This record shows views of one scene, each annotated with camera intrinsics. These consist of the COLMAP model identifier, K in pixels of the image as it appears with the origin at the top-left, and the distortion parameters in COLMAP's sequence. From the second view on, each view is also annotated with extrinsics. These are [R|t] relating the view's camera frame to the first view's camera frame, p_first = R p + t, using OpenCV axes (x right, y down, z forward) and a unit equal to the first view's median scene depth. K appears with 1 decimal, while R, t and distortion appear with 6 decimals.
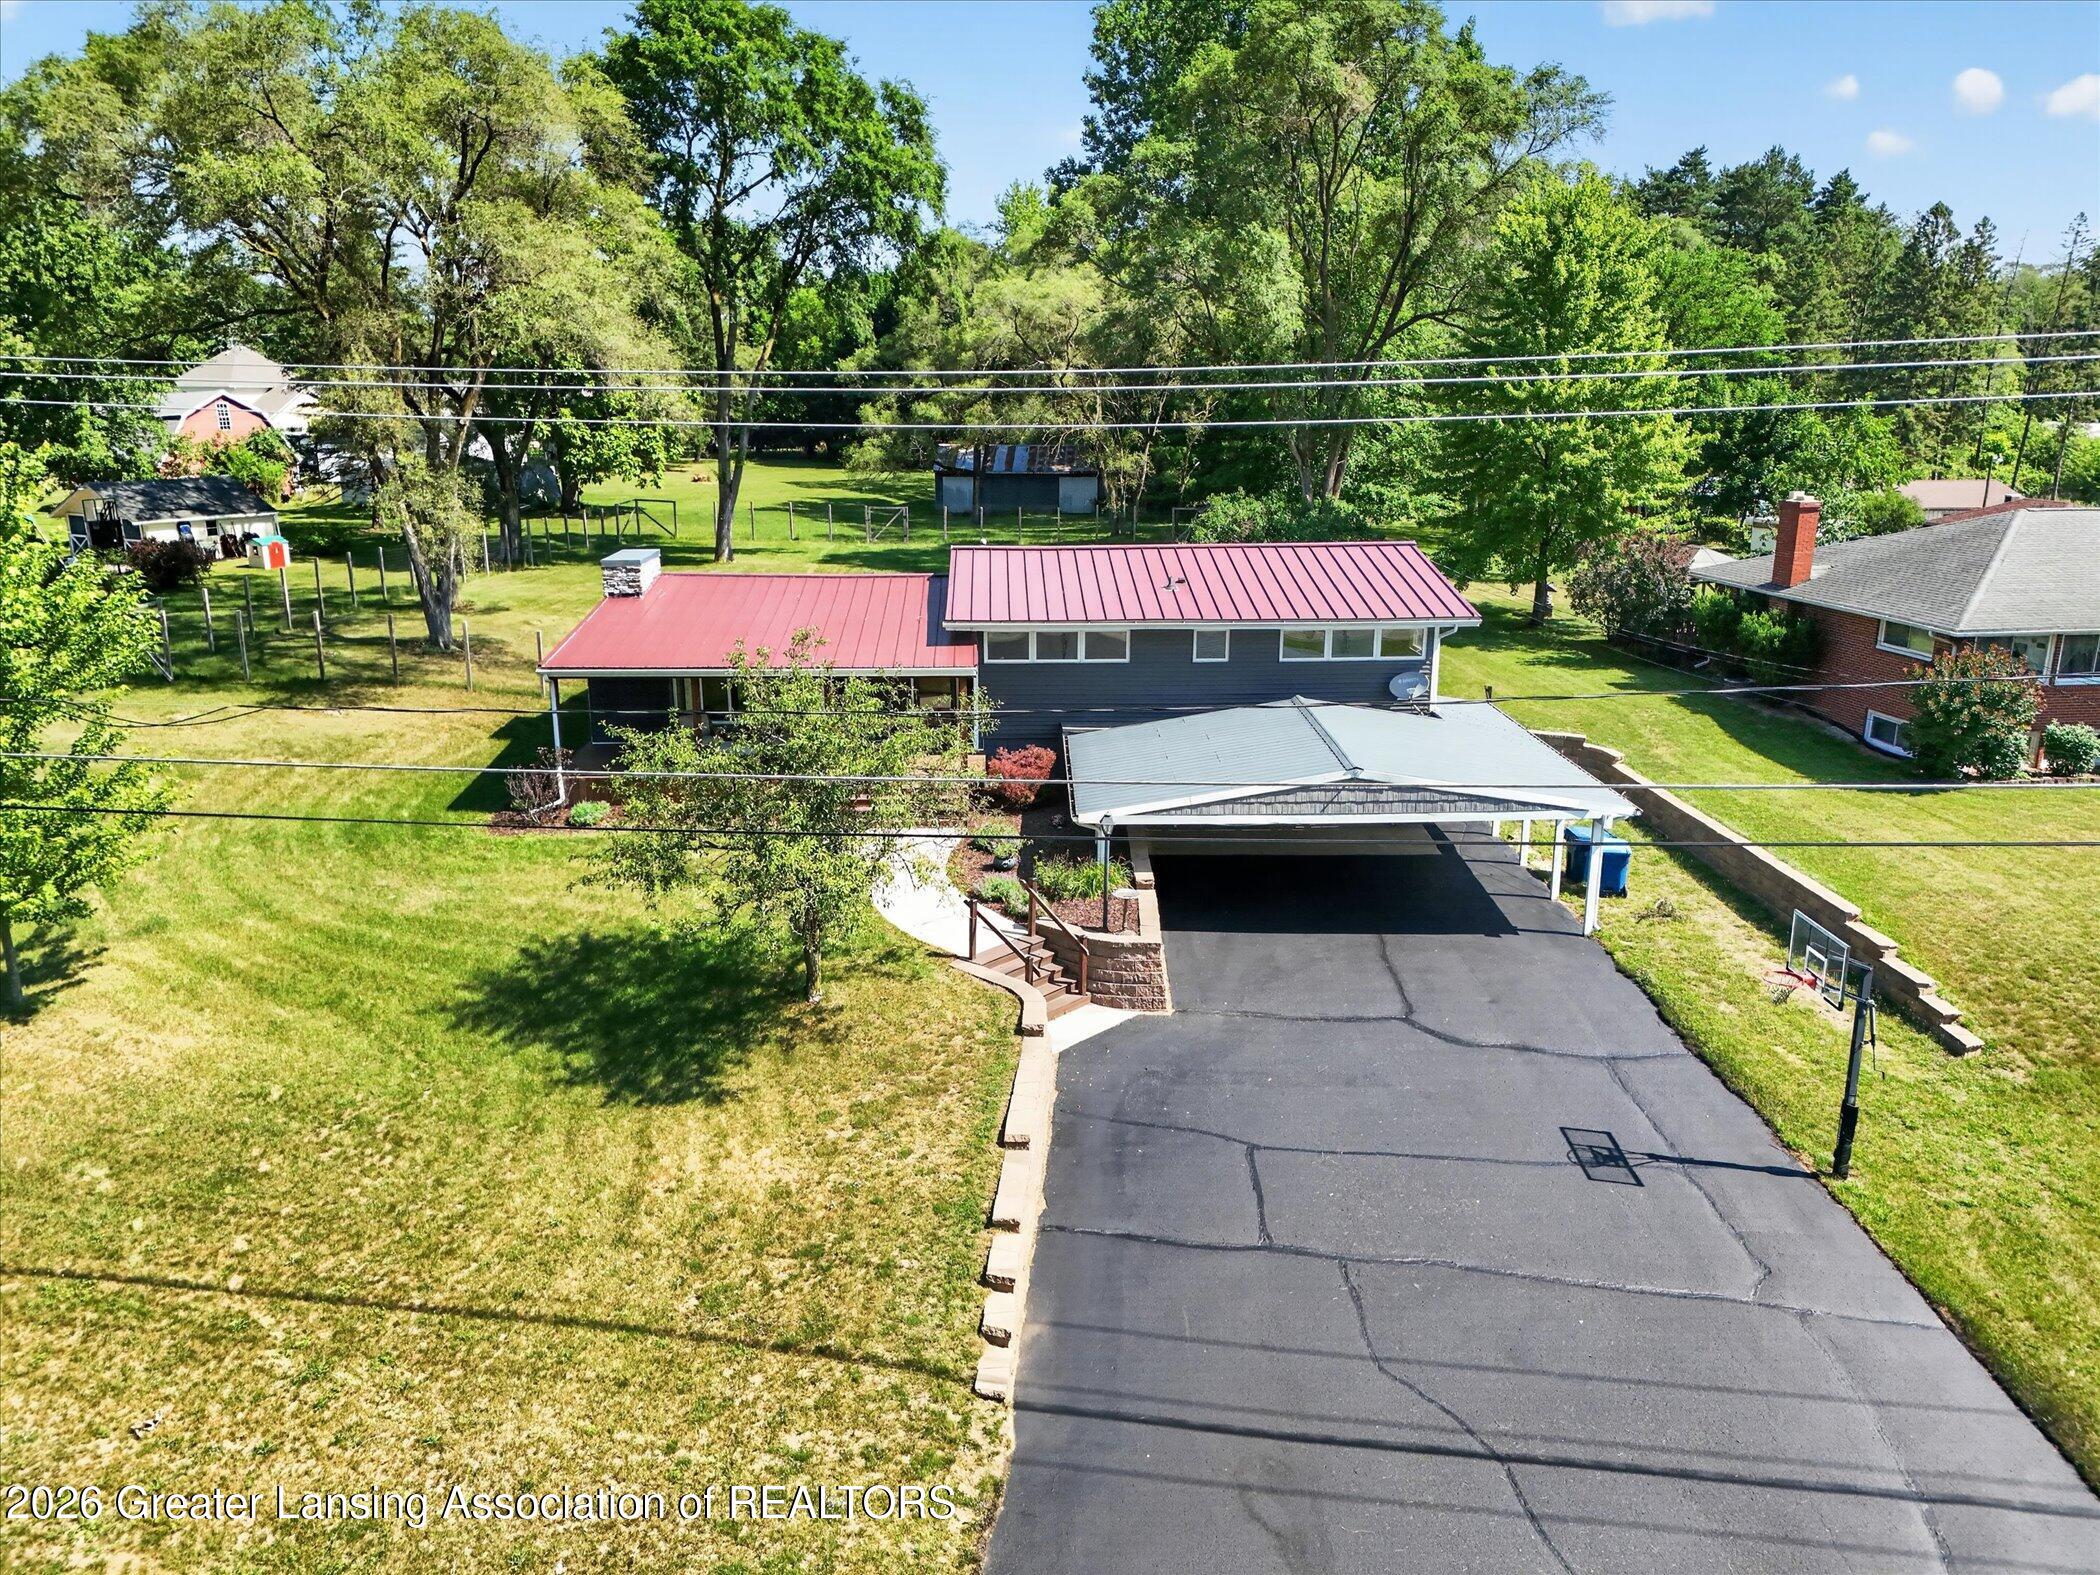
lens RADIAL K [[1546.4, 0, 1038.0], [0, 1546.4, 782.3], [0, 0, 1]] dist [0.063751, -0.076805]
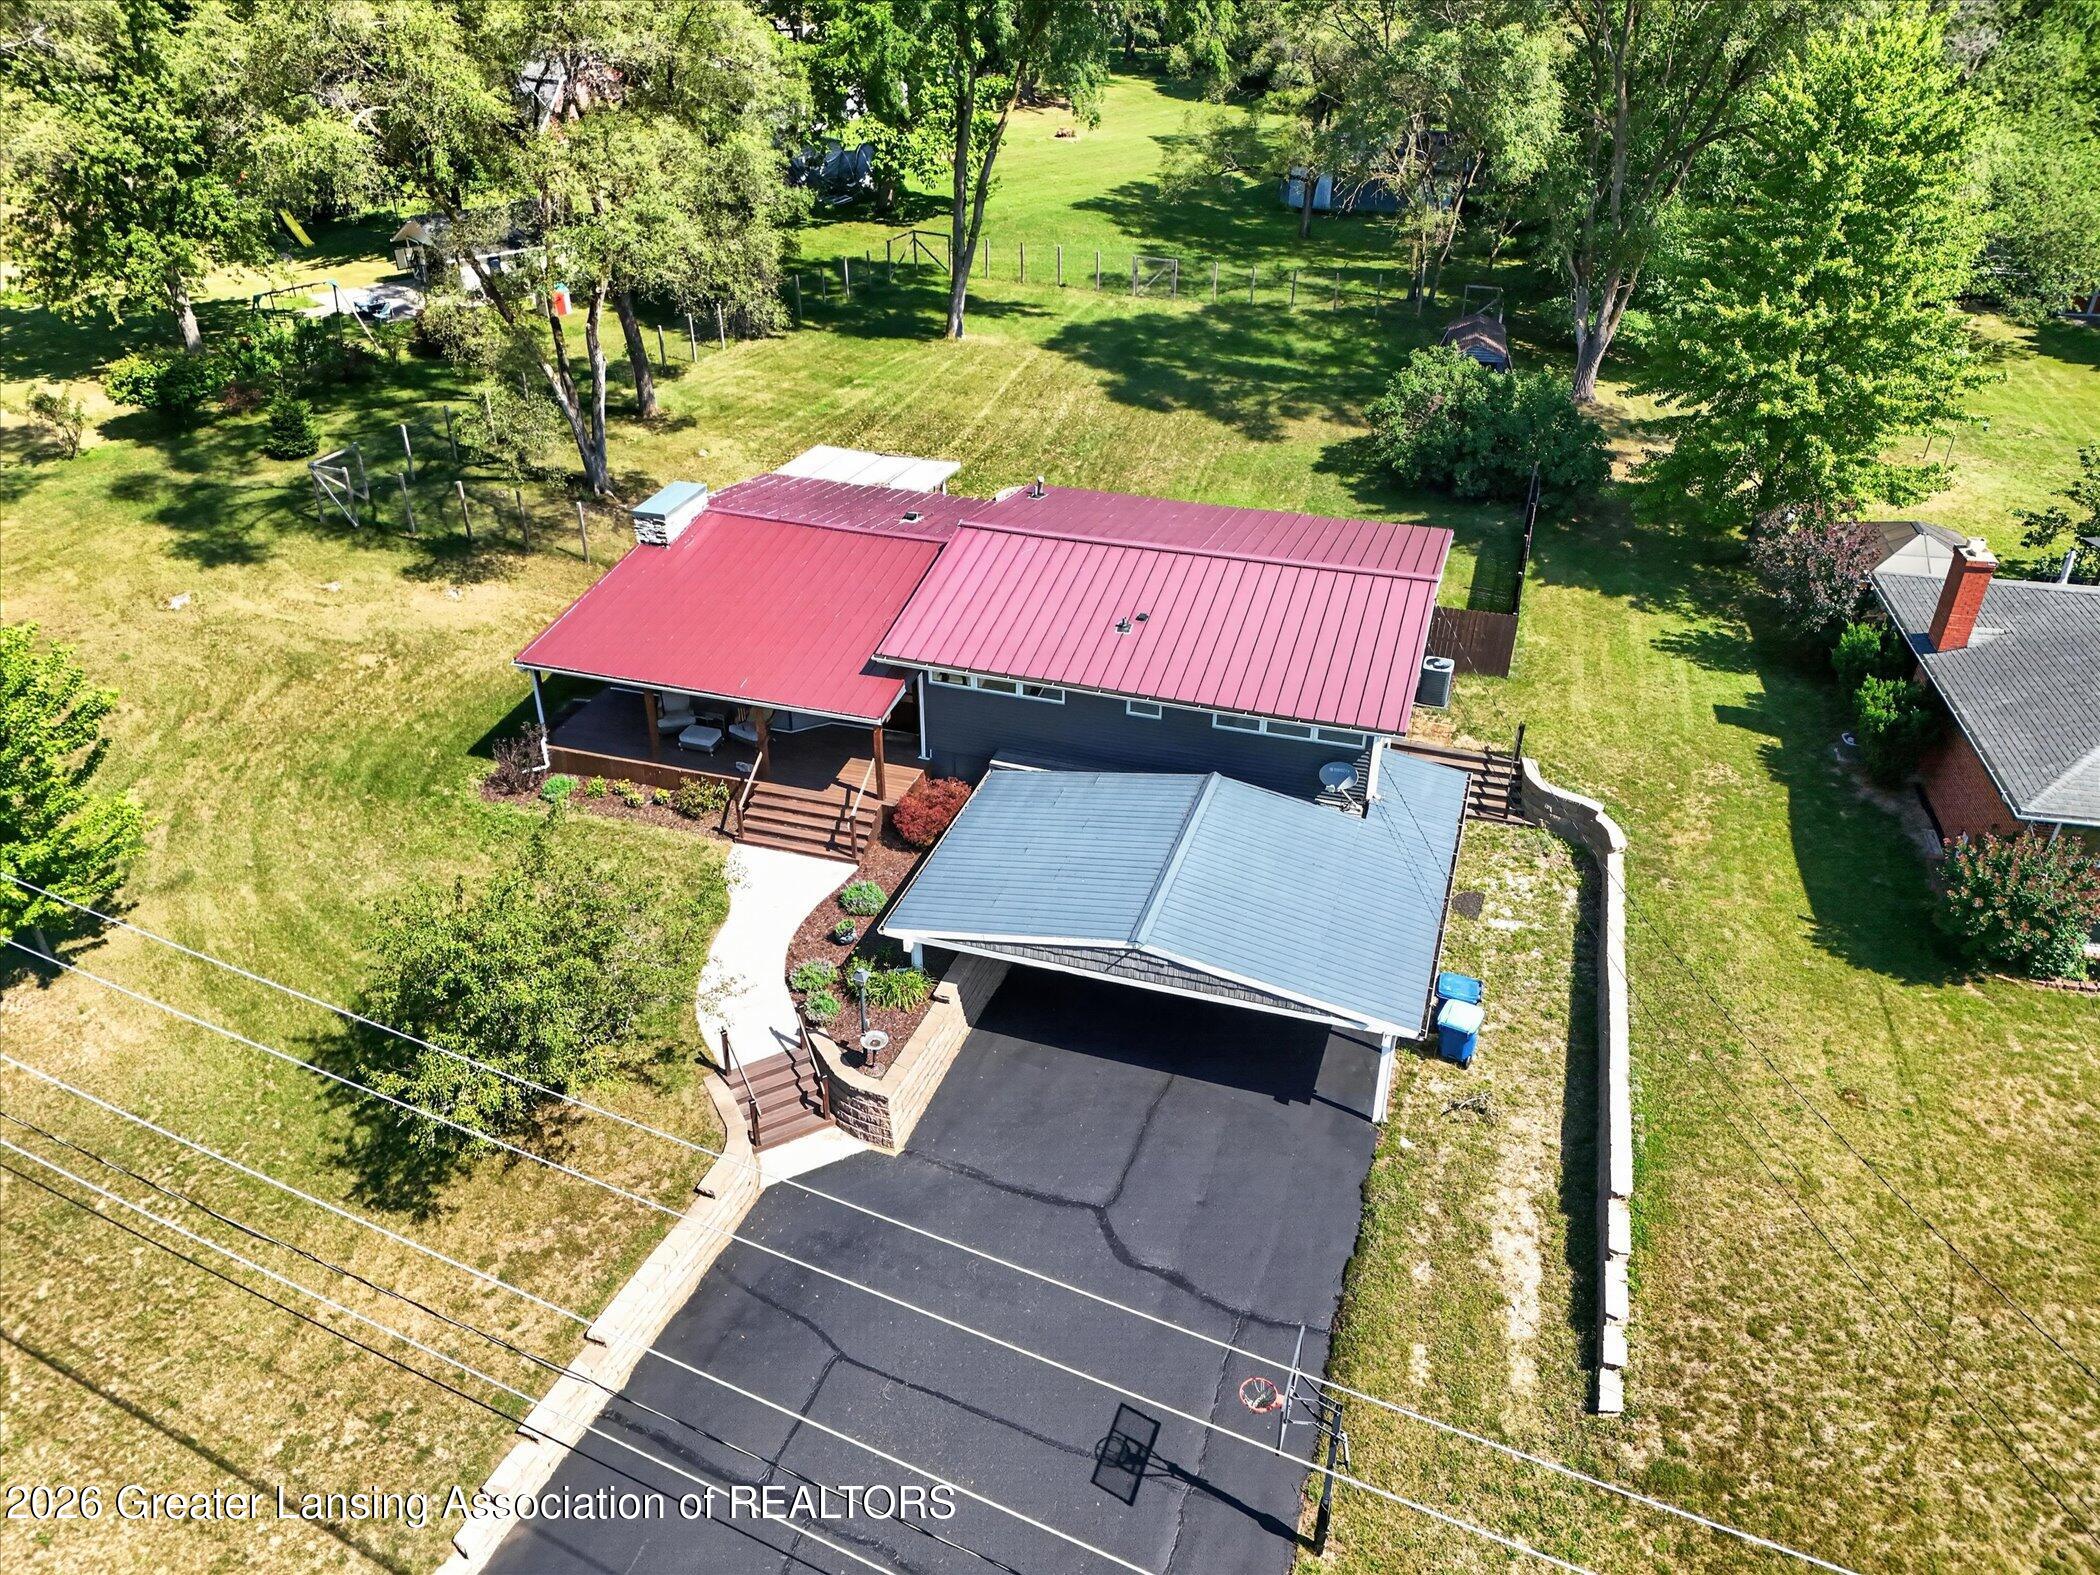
lens RADIAL K [[1546.4, 0, 1038.0], [0, 1546.4, 782.3], [0, 0, 1]] dist [0.063751, -0.076805]
pose [[0.944669, 0.171343, -0.279719, 0.346831], [-0.084640, 0.951180, 0.296803, -0.340526], [0.316919, -0.256705, 0.913053, 0.076187]]
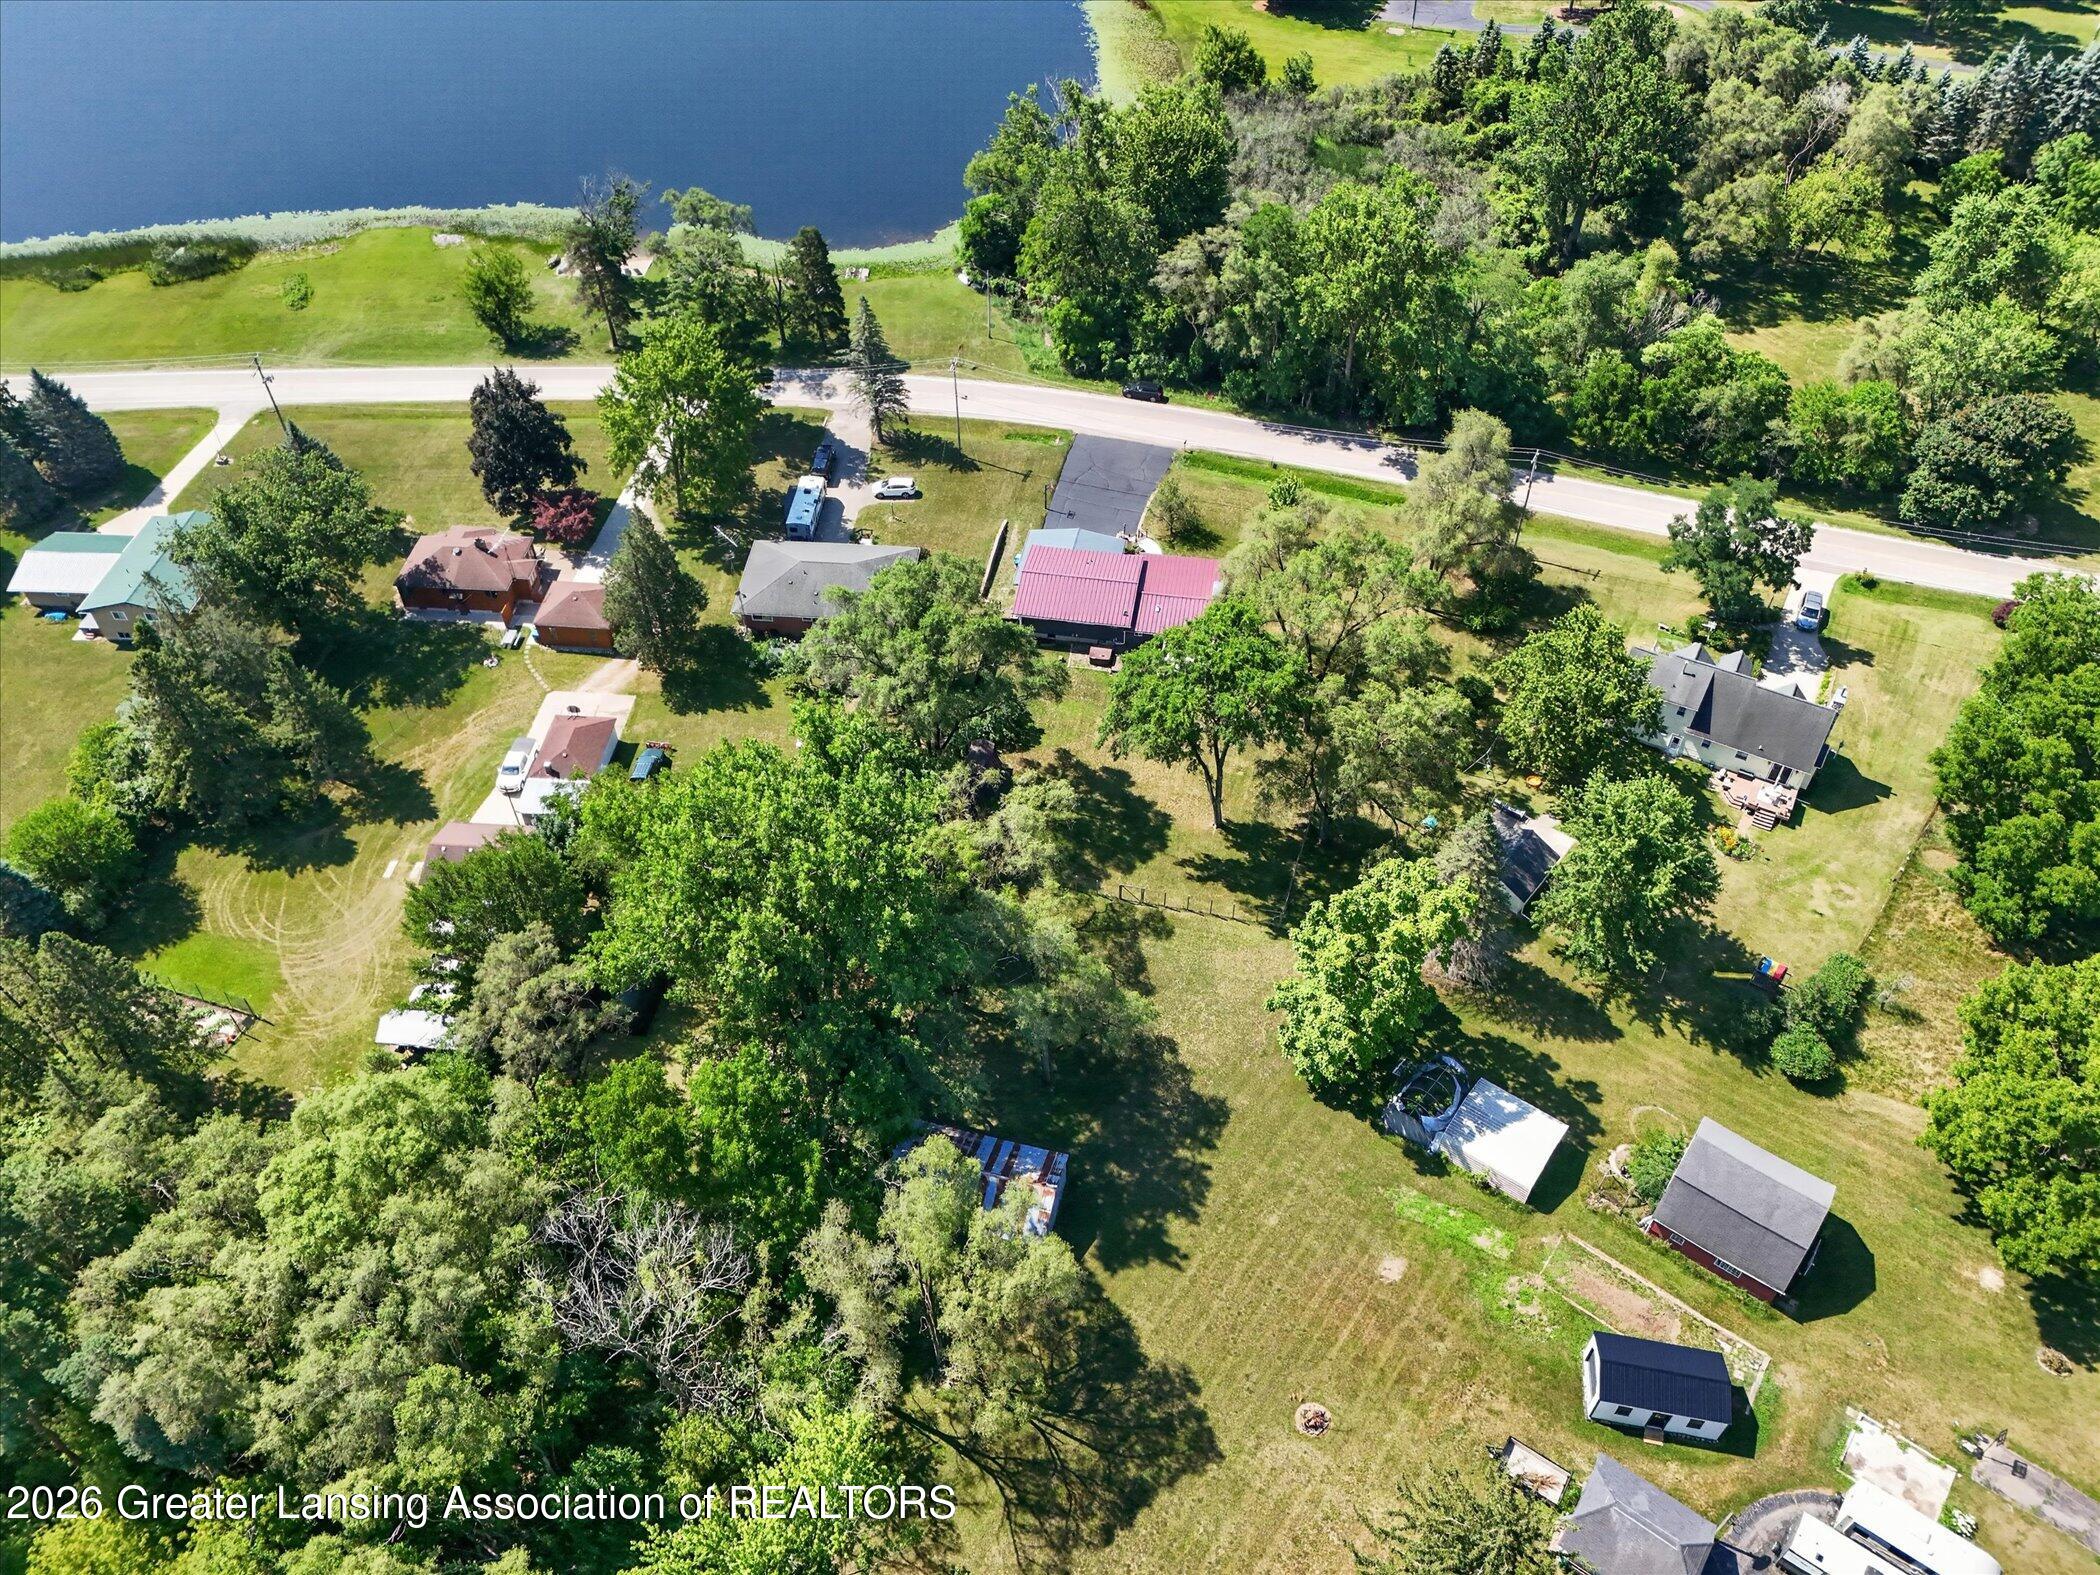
lens RADIAL K [[1519.3, 0, 1050.0], [0, 1519.3, 787.5], [0, 0, 1]] dist [0.070714, -0.068598]
pose [[-0.981189, -0.134810, 0.138183, -0.515530], [0.052852, 0.500859, 0.863914, -3.775404], [-0.185674, 0.854966, -0.484312, 3.919596]]
